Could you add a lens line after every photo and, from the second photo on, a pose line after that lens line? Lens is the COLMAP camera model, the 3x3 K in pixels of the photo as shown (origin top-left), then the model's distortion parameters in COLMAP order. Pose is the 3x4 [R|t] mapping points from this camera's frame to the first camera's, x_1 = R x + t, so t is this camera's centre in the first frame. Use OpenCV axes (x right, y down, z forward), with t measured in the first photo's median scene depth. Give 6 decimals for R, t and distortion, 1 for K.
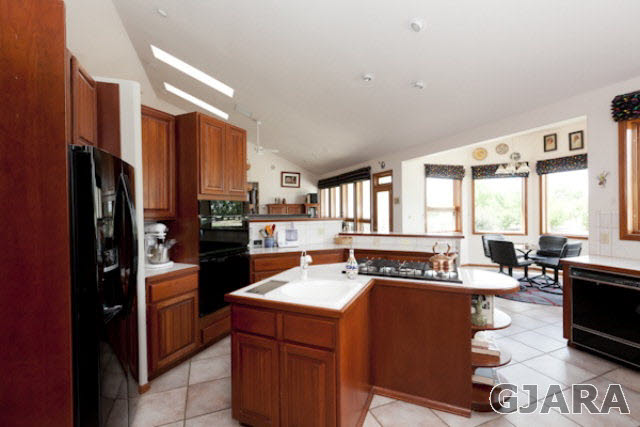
lens RADIAL K [[285.0, 0, 318.8], [0, 285.0, 212.2], [0, 0, 1]] dist [-0.002004, 0.000776]
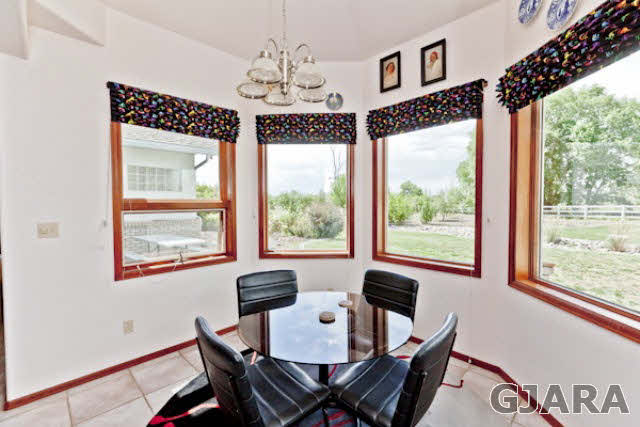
lens RADIAL K [[259.2, 0, 322.9], [0, 259.2, 211.1], [0, 0, 1]] dist [0.000243, -0.000026]
pose [[0.916761, -0.011760, 0.399263, 0.516284], [0.002935, 0.999738, 0.022708, -0.012767], [-0.399425, -0.019647, 0.916555, 0.621265]]
